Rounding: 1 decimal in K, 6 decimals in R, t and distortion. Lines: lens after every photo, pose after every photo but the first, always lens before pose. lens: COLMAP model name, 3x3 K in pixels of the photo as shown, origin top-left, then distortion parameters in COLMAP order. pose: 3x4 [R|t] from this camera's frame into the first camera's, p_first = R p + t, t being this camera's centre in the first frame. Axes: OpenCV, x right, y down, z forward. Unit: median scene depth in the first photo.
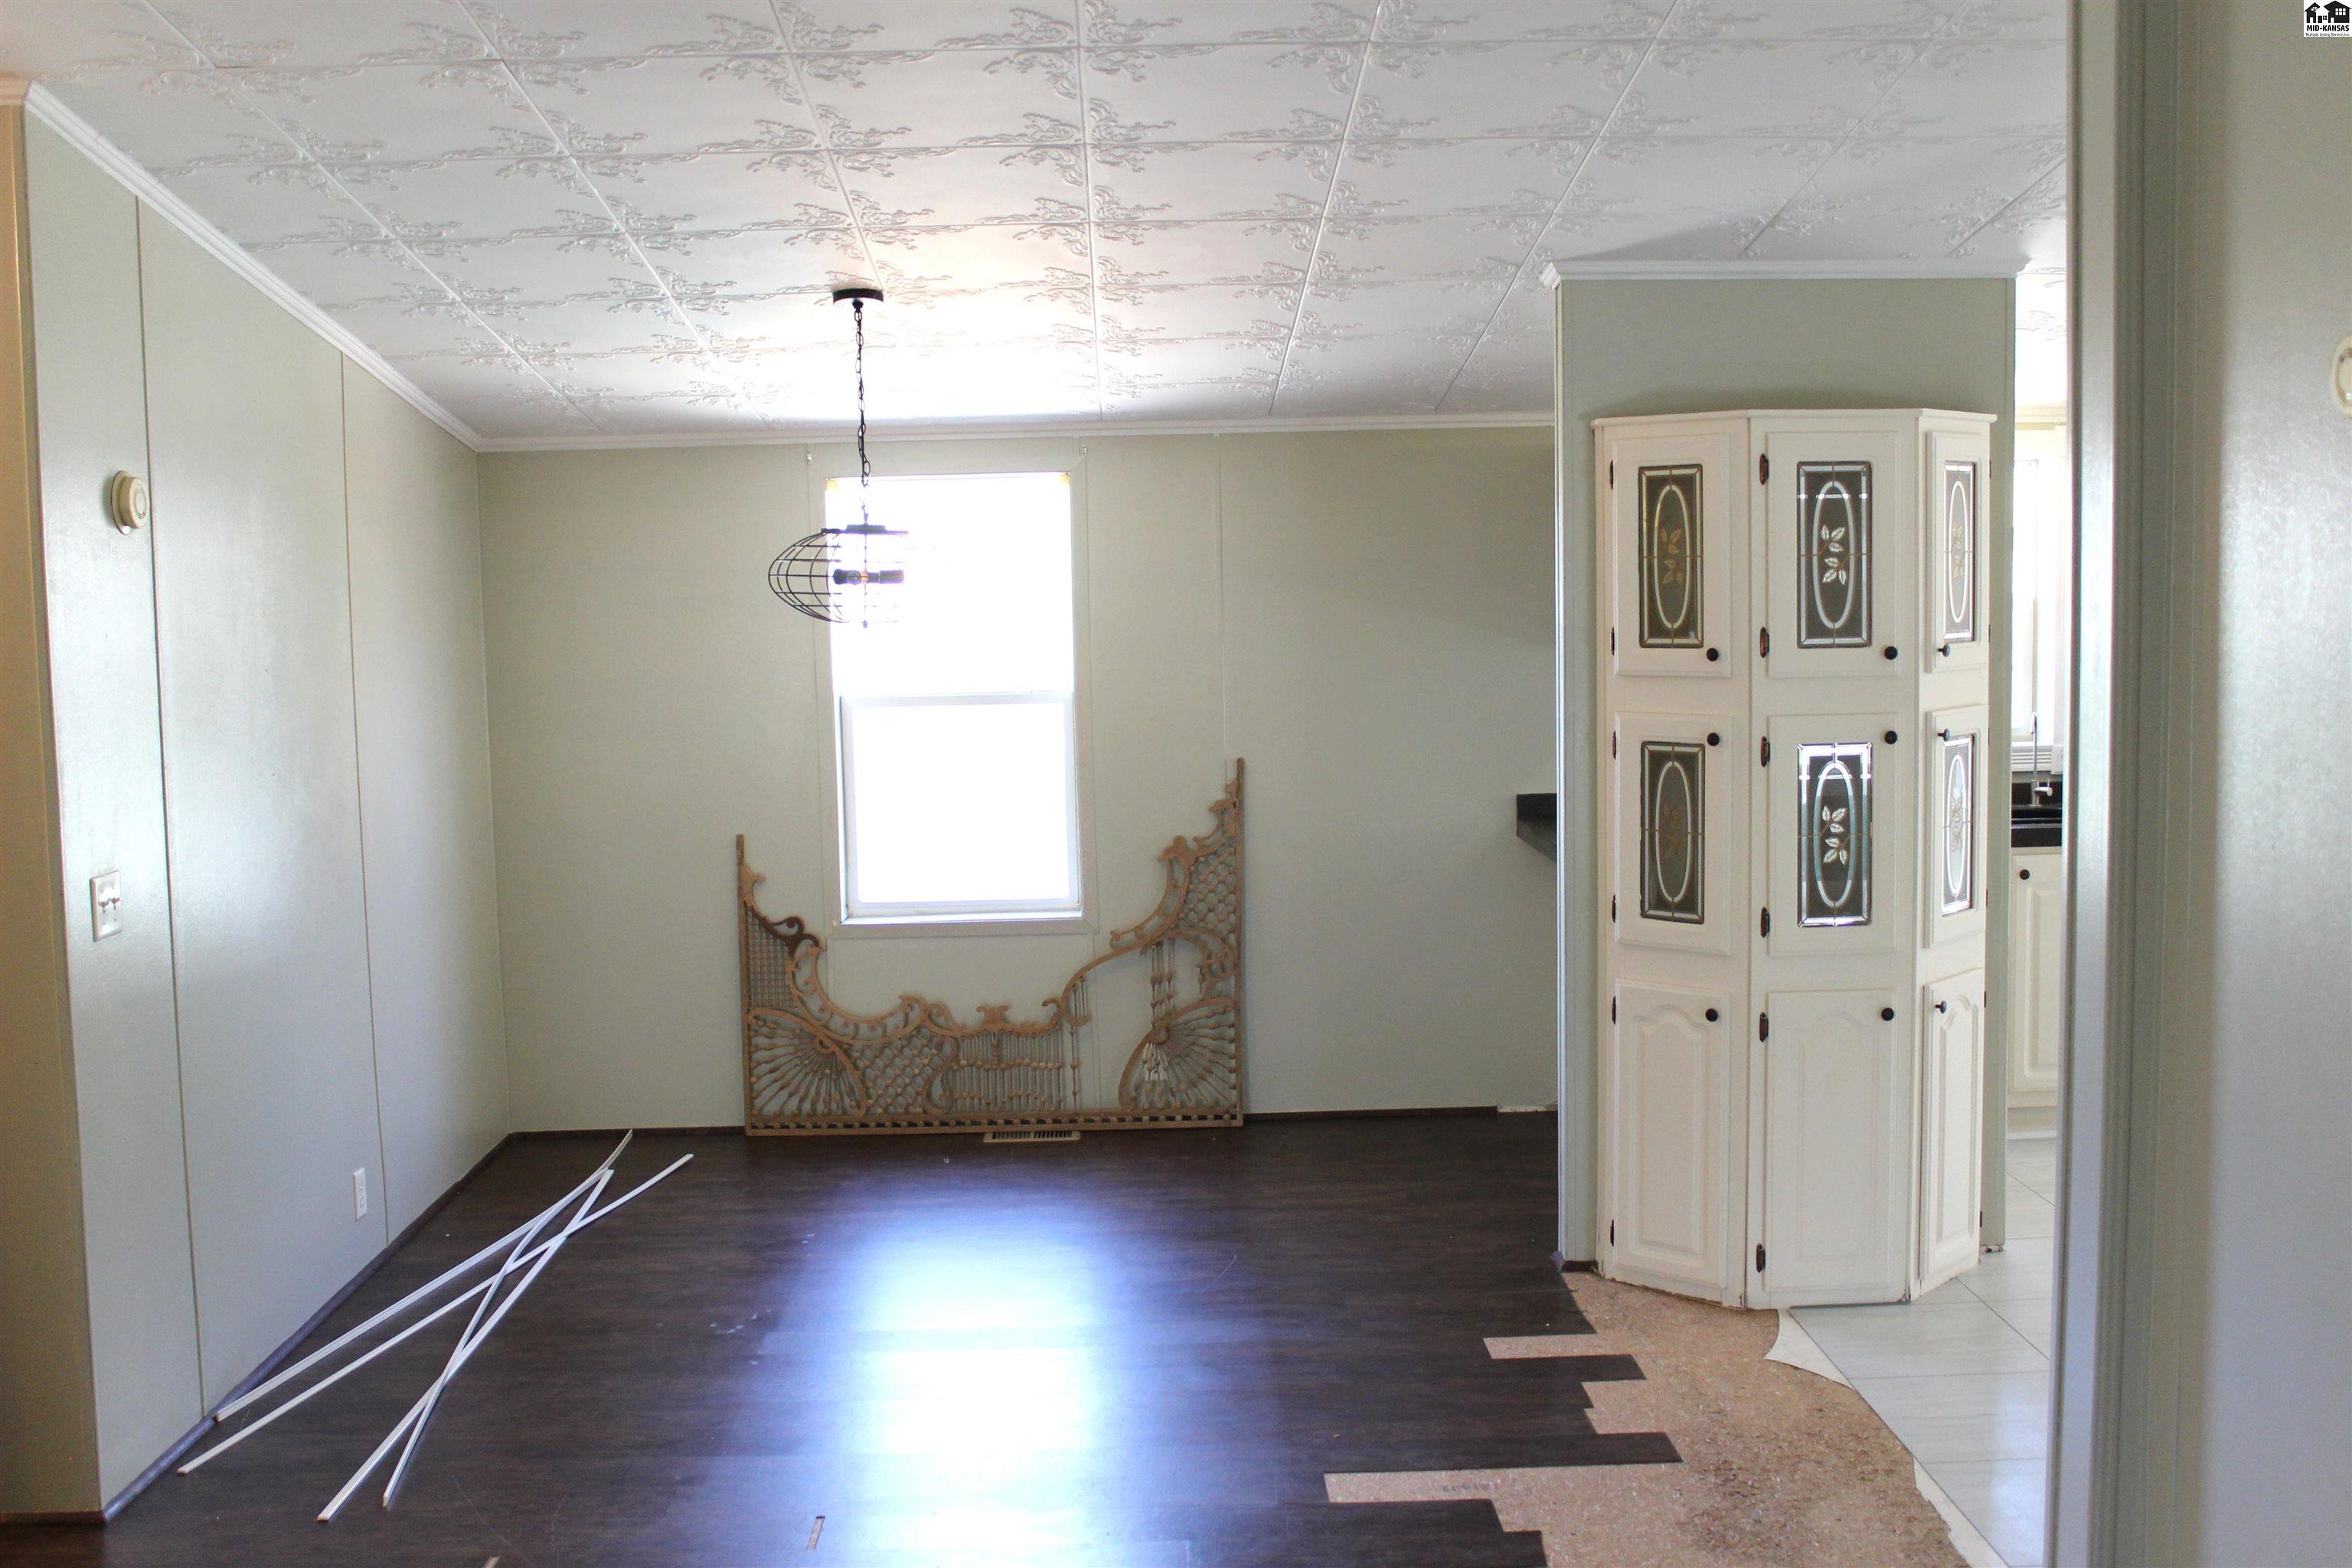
lens RADIAL K [[2271.3, 0, 1176.0], [0, 2271.3, 784.0], [0, 0, 1]] dist [-0.103045, 0.018210]
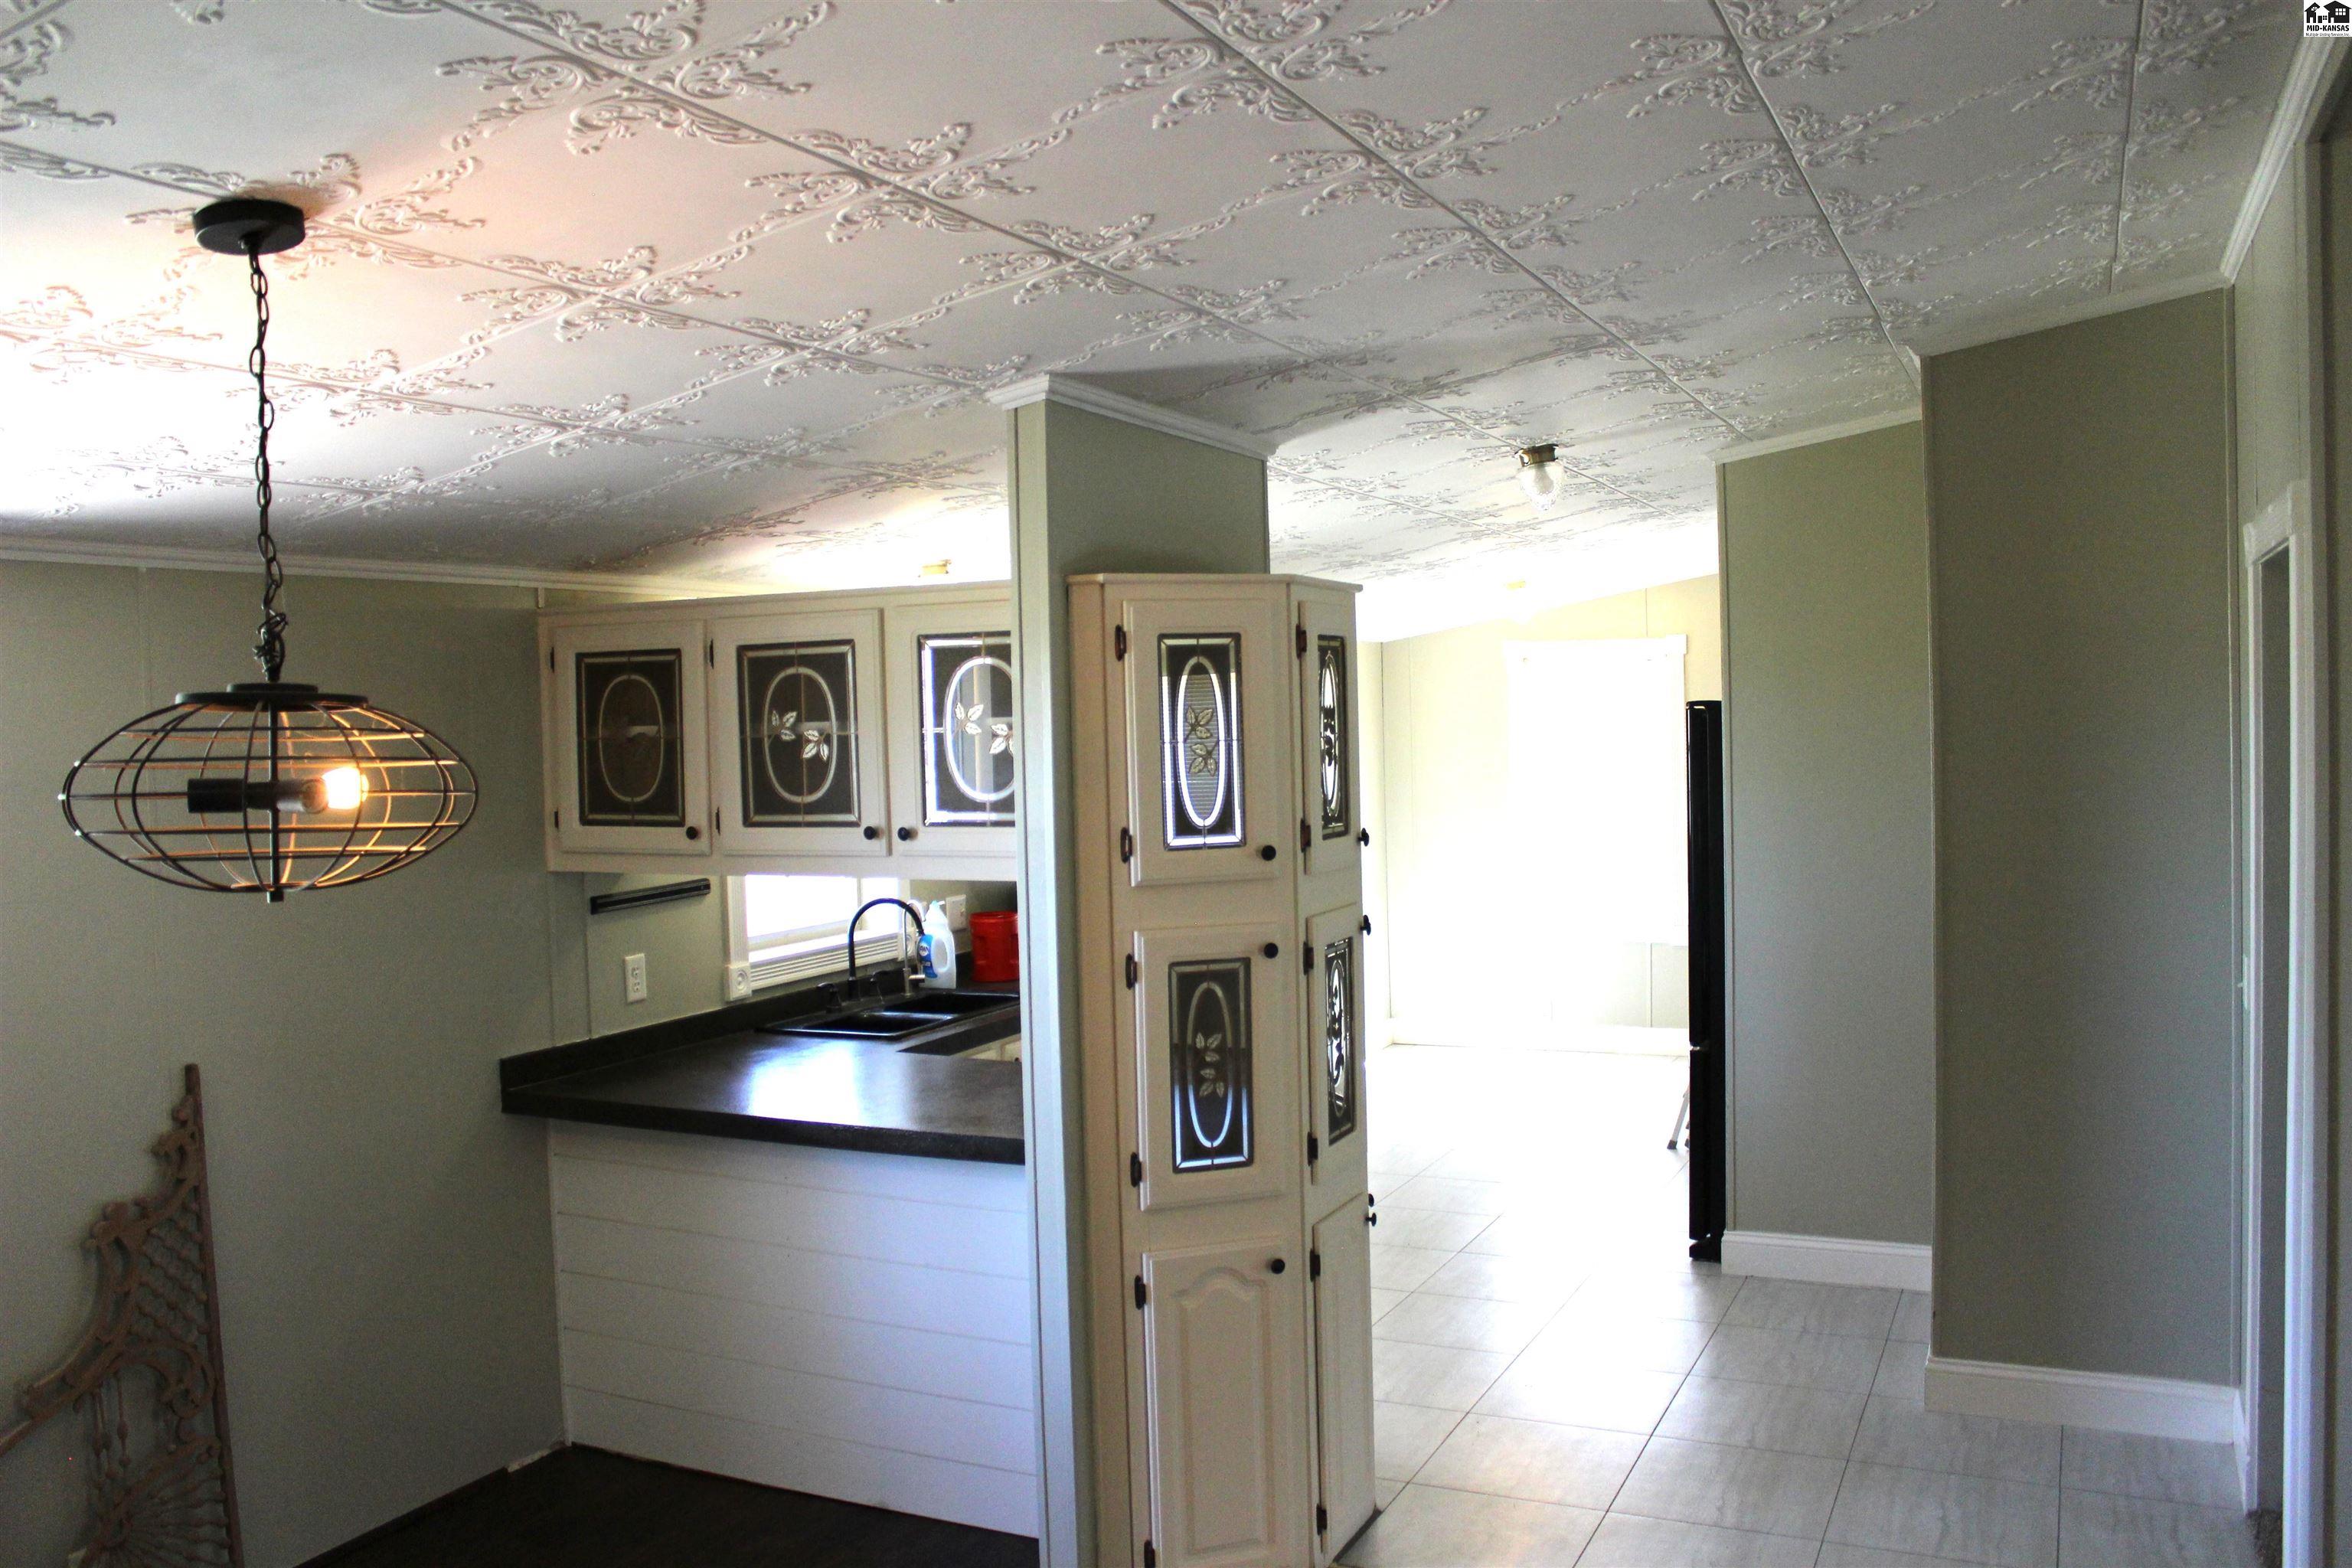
lens RADIAL K [[1936.4, 0, 1176.0], [0, 1936.4, 784.0], [0, 0, 1]] dist [-0.172445, 0.155541]
pose [[0.464288, -0.024609, 0.885342, -0.402015], [0.101432, 0.994514, -0.025549, -0.062938], [-0.879857, 0.101664, 0.464237, 0.633794]]
